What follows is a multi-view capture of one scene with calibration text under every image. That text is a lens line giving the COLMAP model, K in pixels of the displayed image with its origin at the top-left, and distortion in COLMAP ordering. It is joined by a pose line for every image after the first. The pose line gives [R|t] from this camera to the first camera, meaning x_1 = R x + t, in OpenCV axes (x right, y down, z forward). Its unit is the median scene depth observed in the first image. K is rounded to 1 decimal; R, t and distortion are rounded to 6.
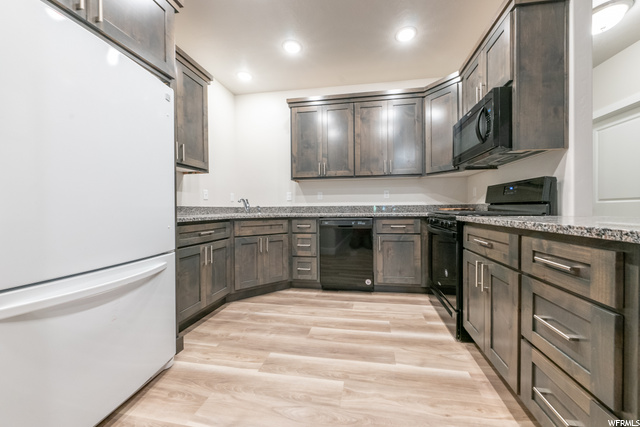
lens RADIAL K [[260.9, 0, 272.1], [0, 260.9, 224.5], [0, 0, 1]] dist [0.008868, 0.000008]
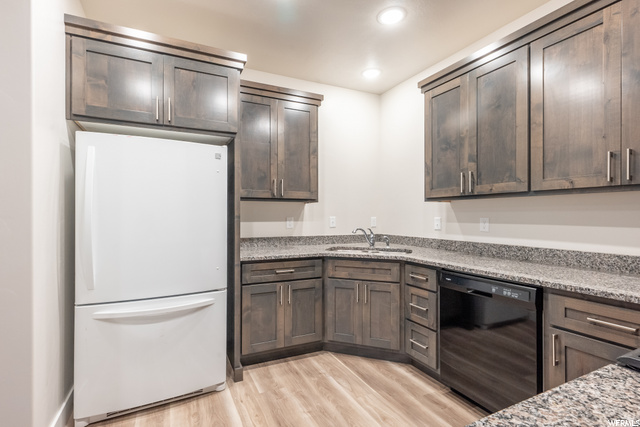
lens RADIAL K [[300.4, 0, 335.6], [0, 300.4, 213.7], [0, 0, 1]] dist [0.012242, -0.000049]
pose [[0.585752, 0.015910, -0.810334, 0.639692], [-0.016505, 0.999834, 0.007700, -0.162203], [0.810323, 0.008864, 0.585917, 0.424039]]
